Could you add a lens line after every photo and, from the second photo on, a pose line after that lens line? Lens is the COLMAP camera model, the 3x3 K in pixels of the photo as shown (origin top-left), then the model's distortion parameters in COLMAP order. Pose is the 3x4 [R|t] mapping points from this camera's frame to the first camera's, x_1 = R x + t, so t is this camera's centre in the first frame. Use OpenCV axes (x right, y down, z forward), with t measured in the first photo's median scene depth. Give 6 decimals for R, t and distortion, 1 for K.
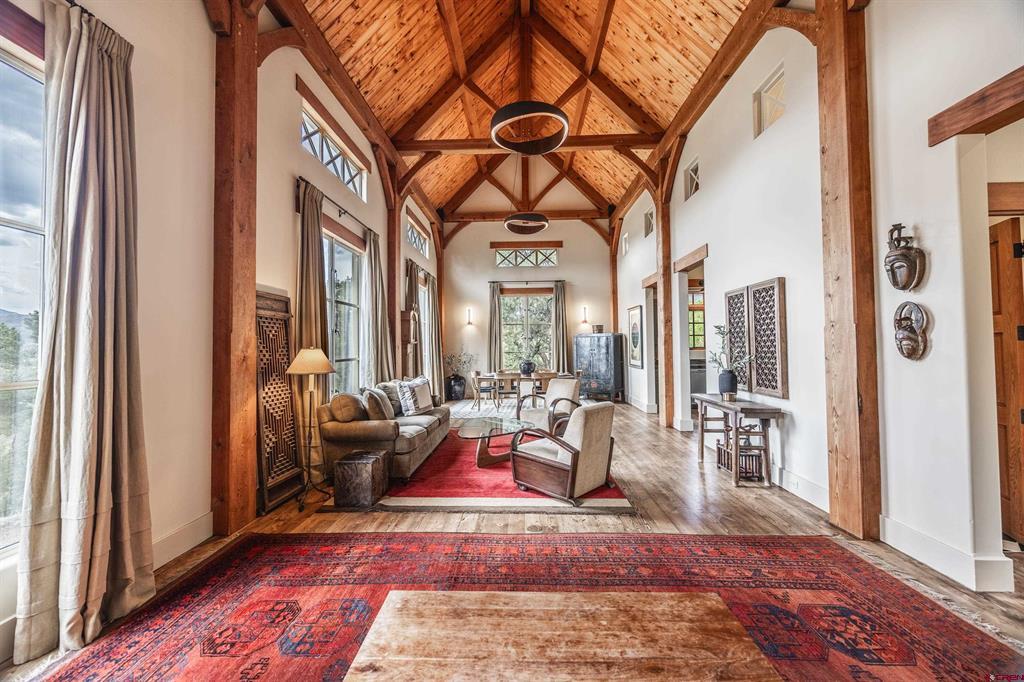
lens RADIAL K [[391.5, 0, 514.4], [0, 391.5, 337.3], [0, 0, 1]] dist [-0.000950, 0.000096]
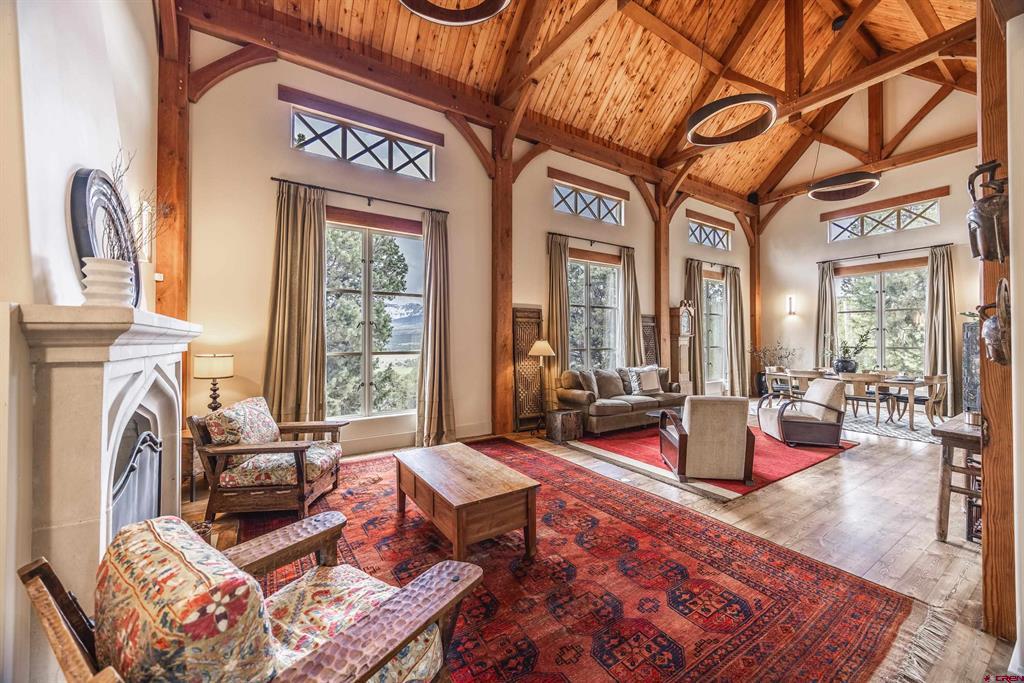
lens RADIAL K [[391.5, 0, 514.4], [0, 391.5, 337.8], [0, 0, 1]] dist [-0.000950, 0.000096]
pose [[0.567027, 0.002128, -0.823697, 0.720031], [0.015182, 0.999800, 0.013034, -0.005360], [0.823560, -0.019896, 0.566881, -0.025153]]
